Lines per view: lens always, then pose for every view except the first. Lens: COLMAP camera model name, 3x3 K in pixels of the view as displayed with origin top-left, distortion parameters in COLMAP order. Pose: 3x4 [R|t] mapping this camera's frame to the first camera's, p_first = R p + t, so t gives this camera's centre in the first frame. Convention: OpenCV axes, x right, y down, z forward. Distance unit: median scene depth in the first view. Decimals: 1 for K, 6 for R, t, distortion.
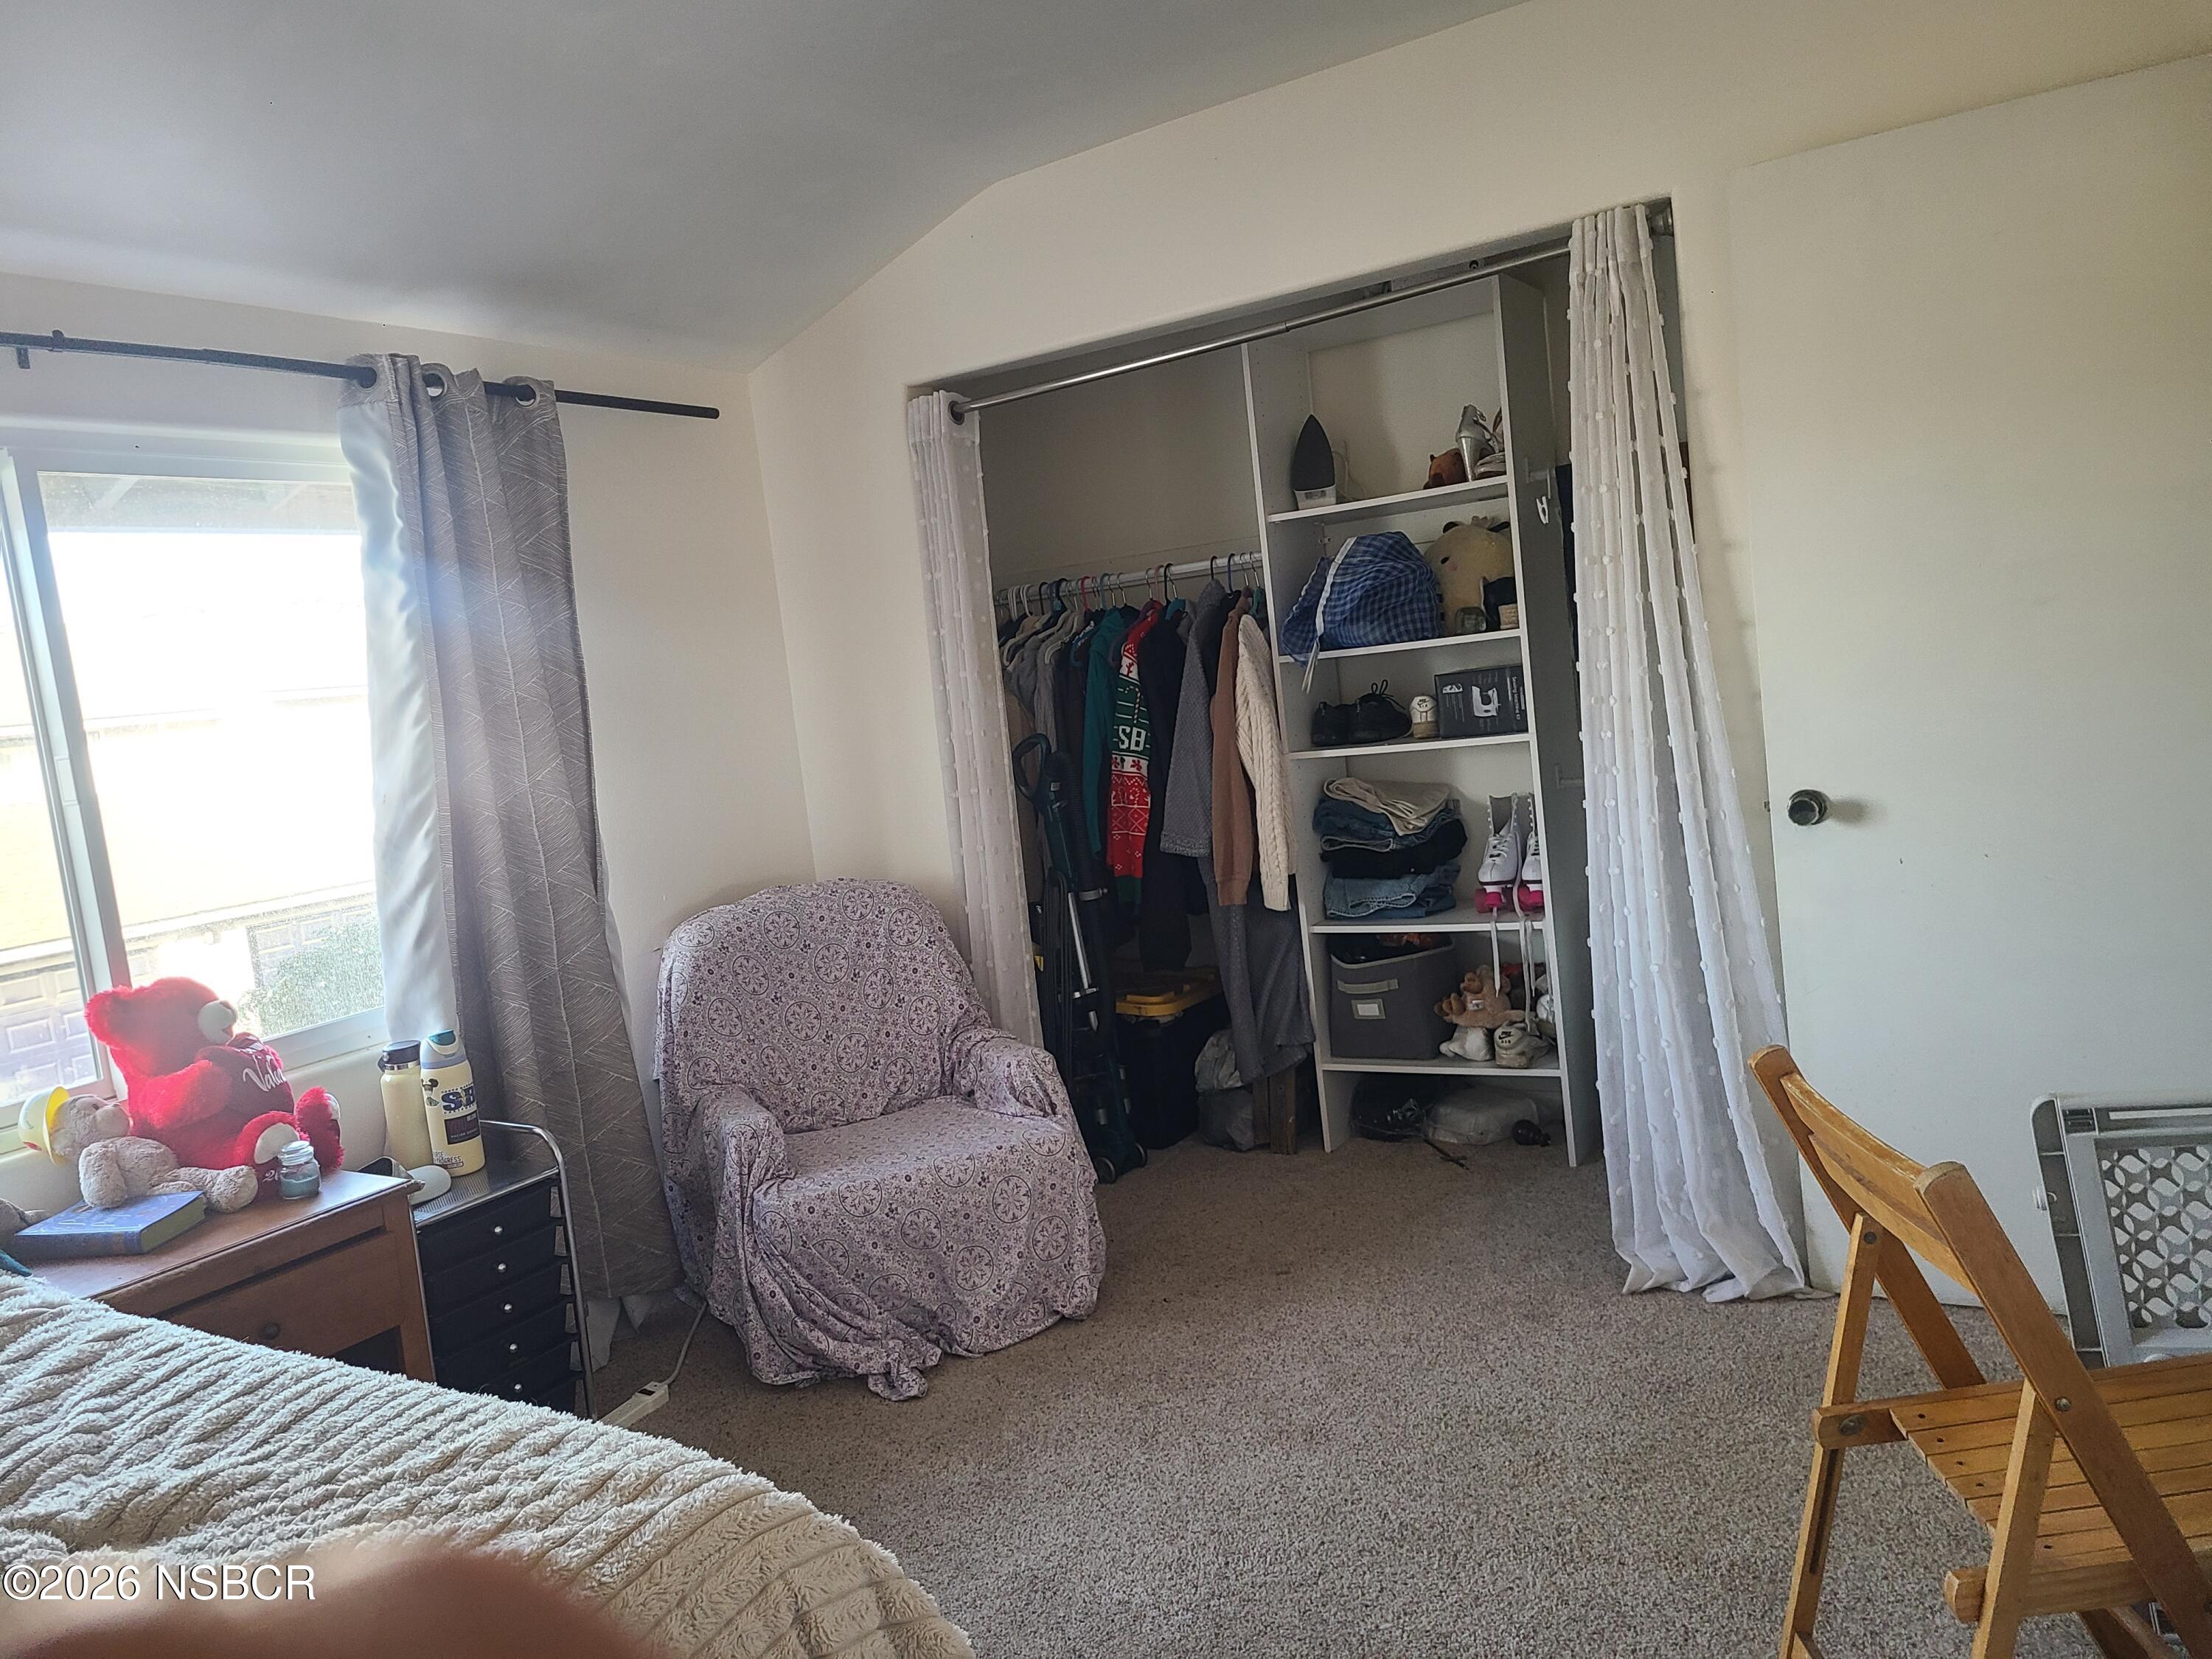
lens RADIAL K [[1635.9, 0, 1110.7], [0, 1635.9, 842.1], [0, 0, 1]] dist [0.041160, -0.047913]
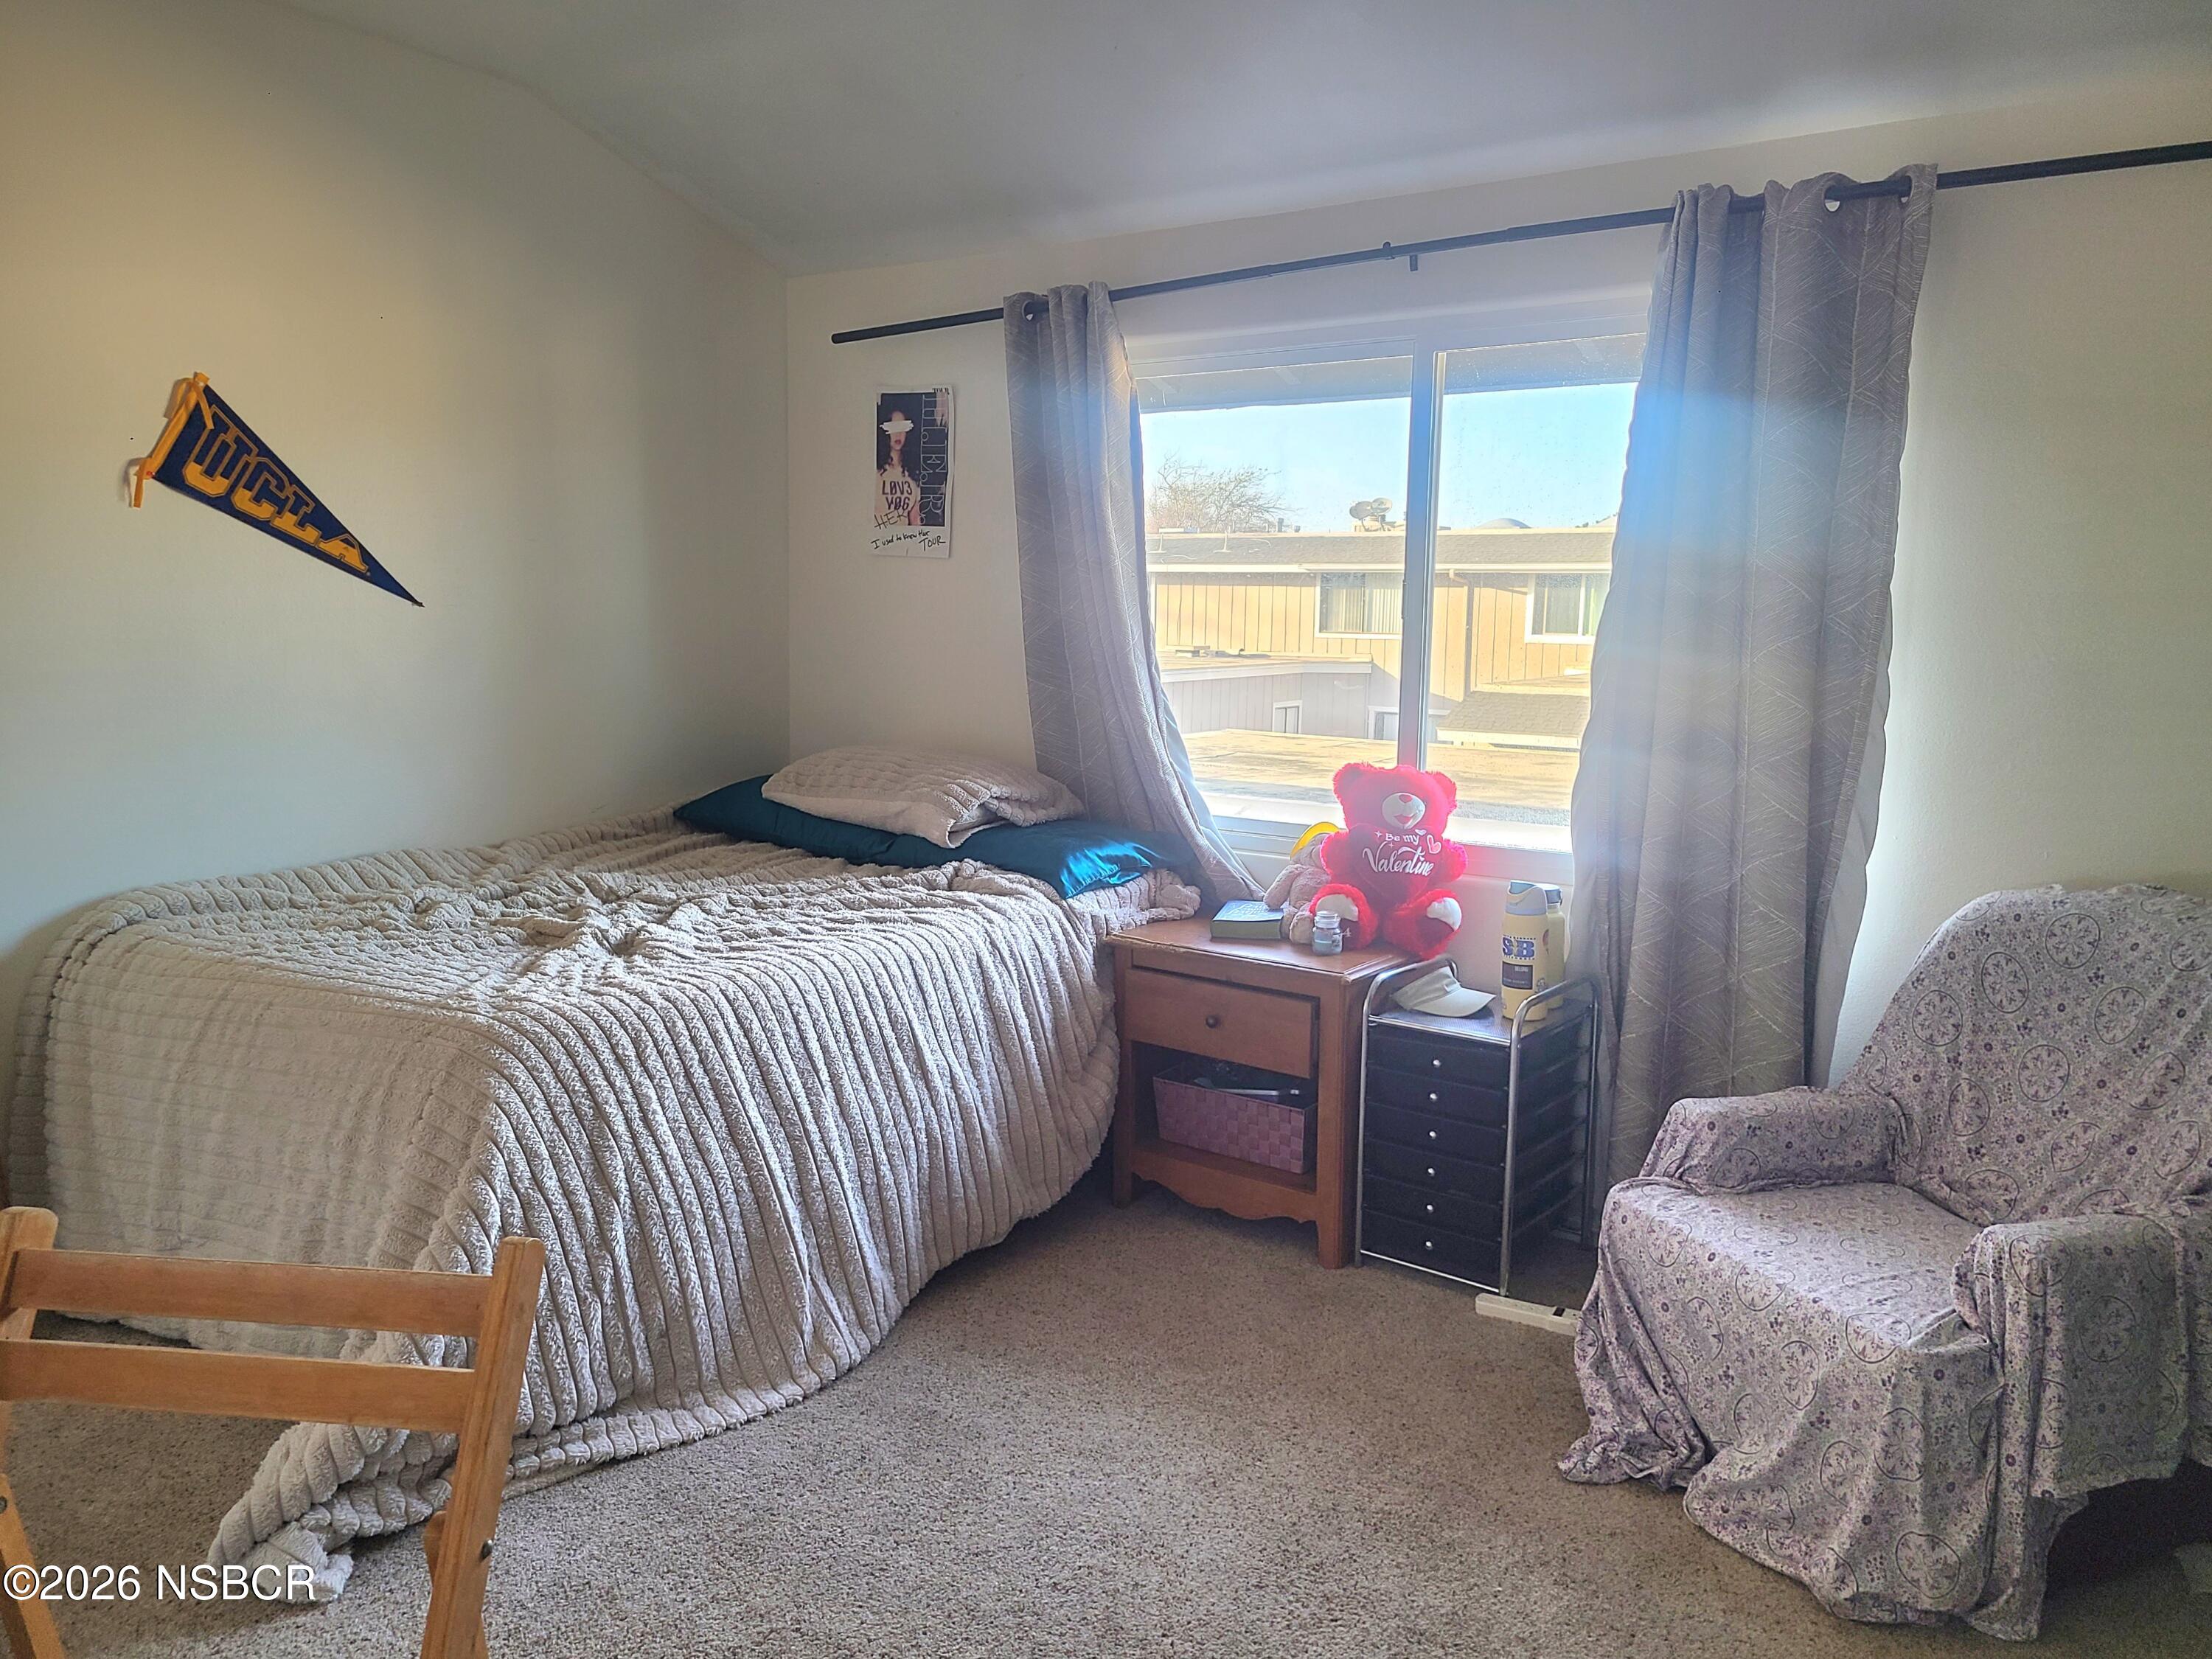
lens RADIAL K [[1635.9, 0, 1110.7], [0, 1635.9, 842.1], [0, 0, 1]] dist [0.041160, -0.047913]
pose [[-0.094251, 0.229428, -0.968752, 0.594143], [-0.127920, 0.962226, 0.240328, -0.119672], [0.987296, 0.146574, -0.061342, 0.786626]]
